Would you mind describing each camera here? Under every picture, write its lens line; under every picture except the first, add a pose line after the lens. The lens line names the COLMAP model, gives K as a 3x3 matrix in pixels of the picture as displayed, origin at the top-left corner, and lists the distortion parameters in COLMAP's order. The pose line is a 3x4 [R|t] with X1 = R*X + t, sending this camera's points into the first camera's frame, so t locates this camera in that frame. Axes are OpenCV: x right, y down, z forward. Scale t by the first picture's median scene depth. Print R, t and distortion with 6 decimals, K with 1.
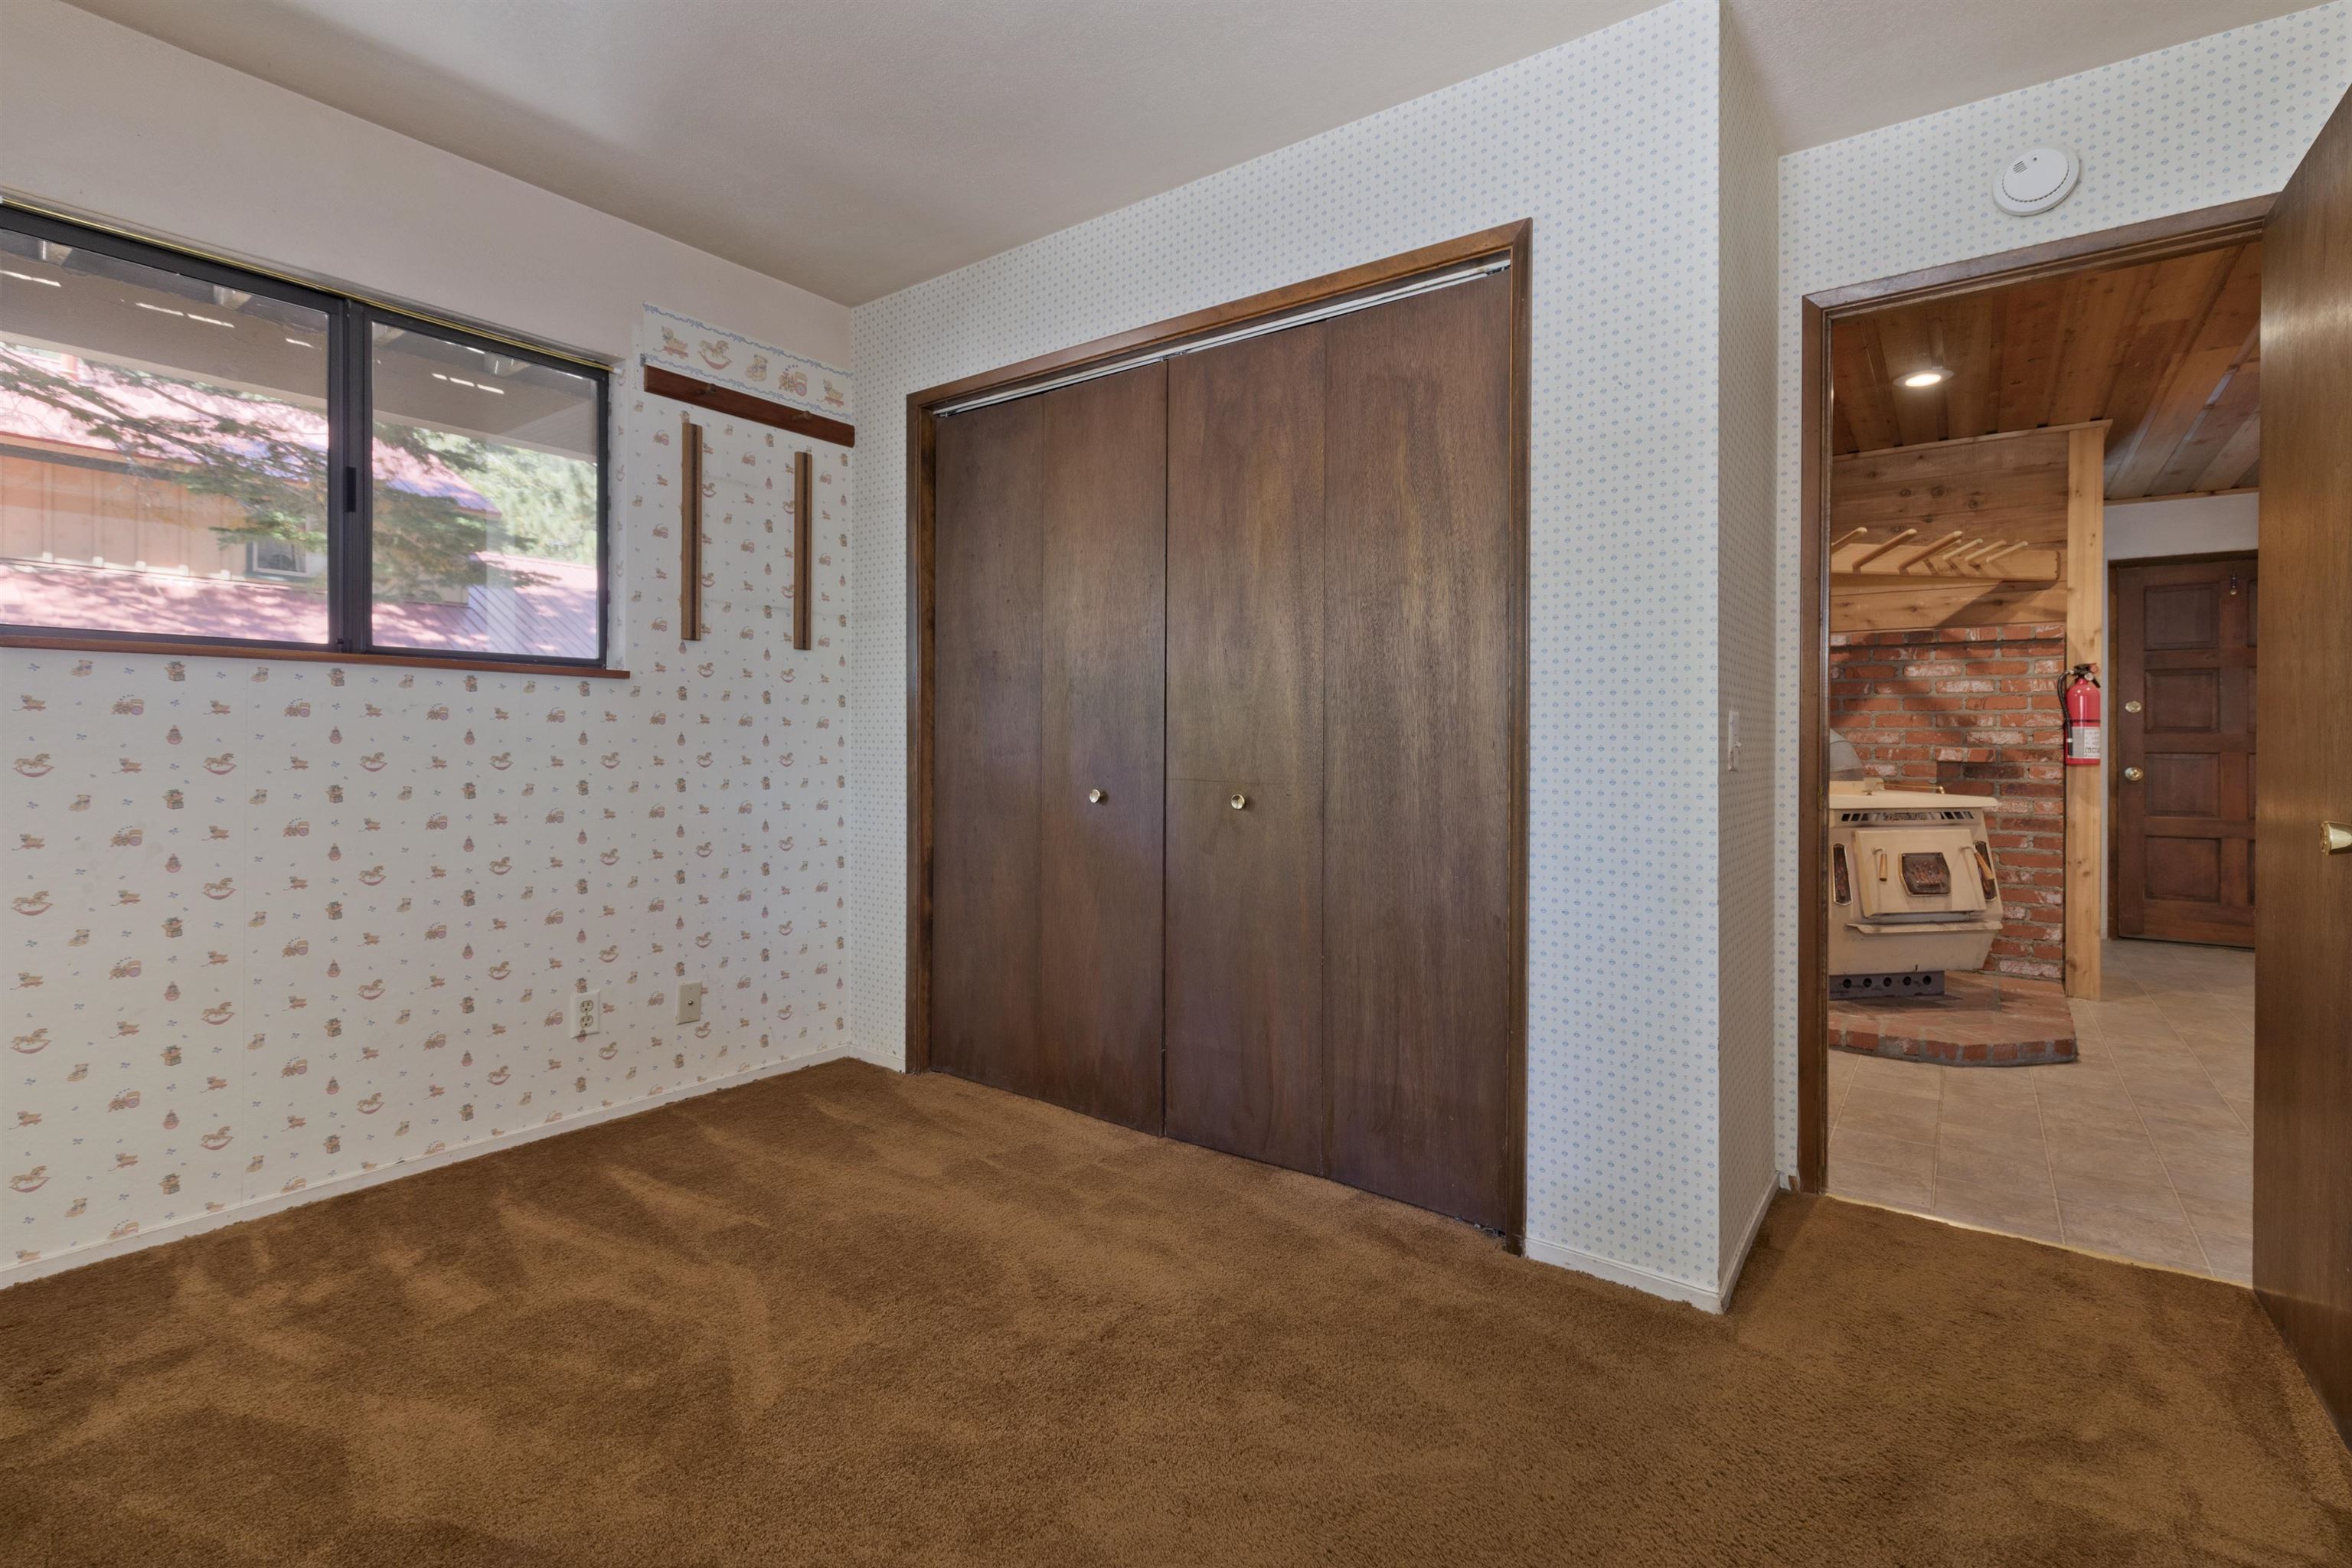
lens RADIAL K [[1069.0, 0, 1186.0], [0, 1069.0, 752.5], [0, 0, 1]] dist [0.010560, -0.000975]
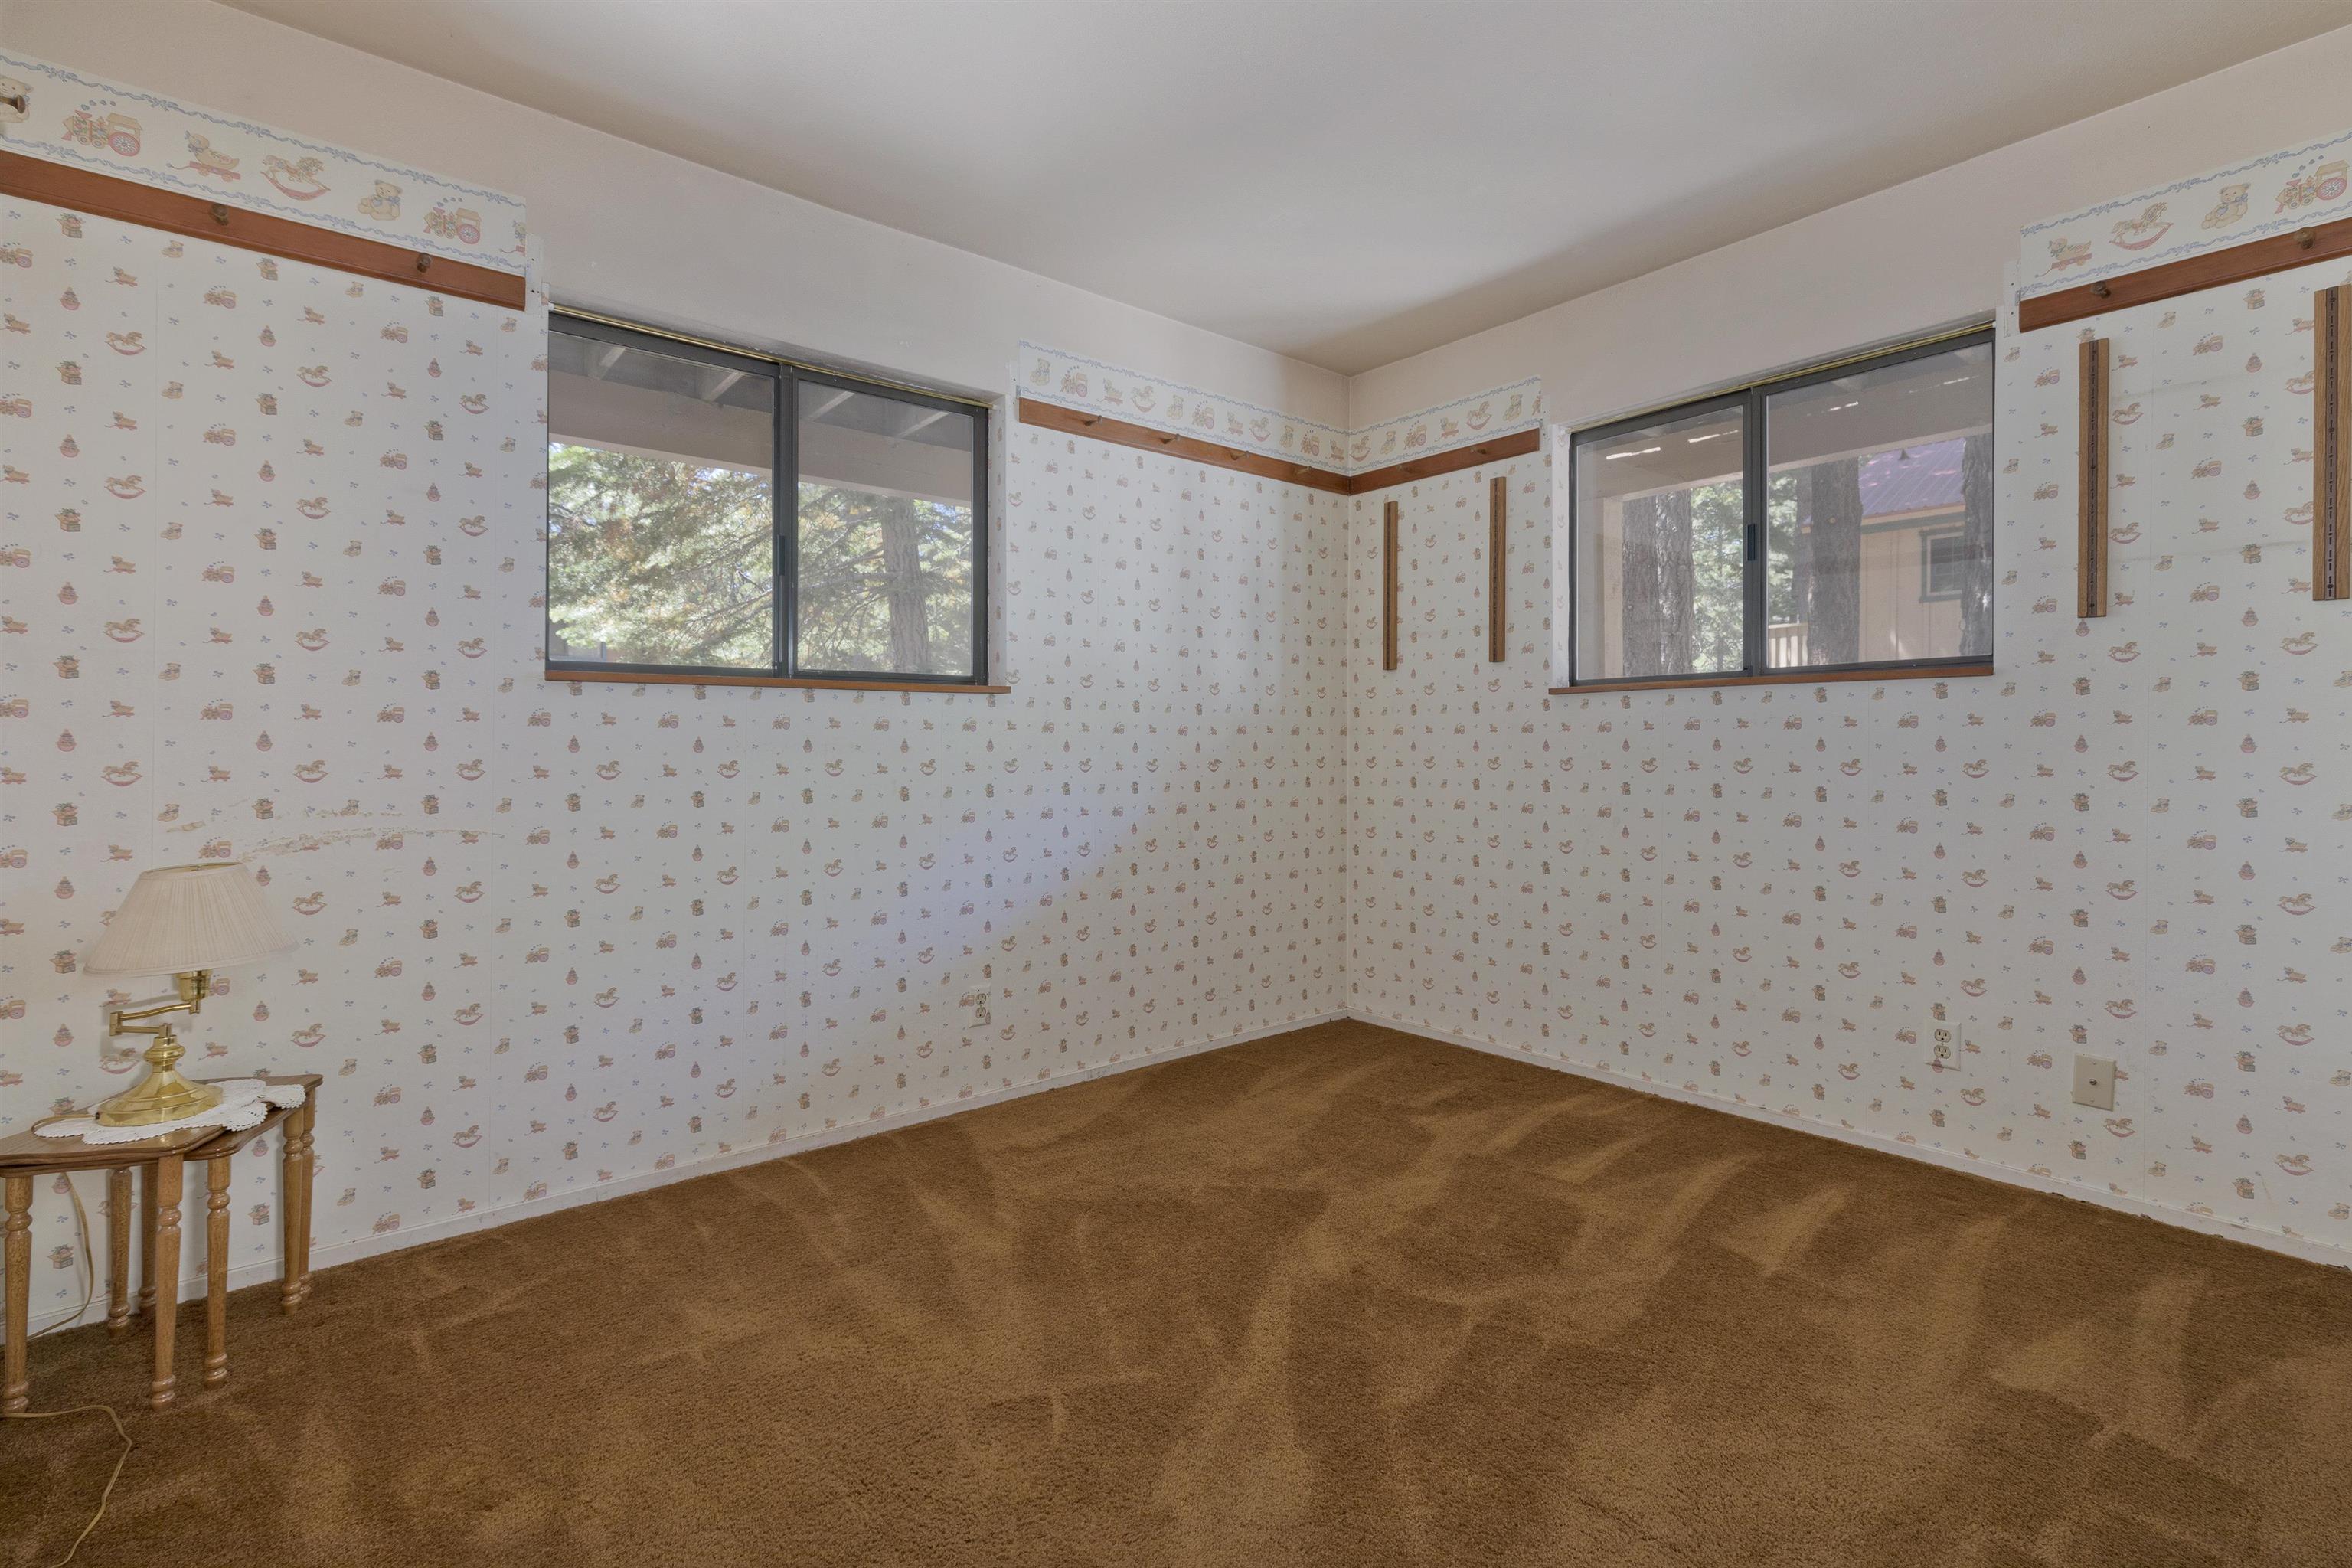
lens RADIAL K [[1069.0, 0, 1186.0], [0, 1069.0, 752.5], [0, 0, 1]] dist [0.010560, -0.000975]
pose [[-0.227290, -0.002132, -0.973825, 0.541535], [-0.008592, 0.999963, -0.000183, -0.000611], [0.973789, 0.008325, -0.227300, 0.639369]]
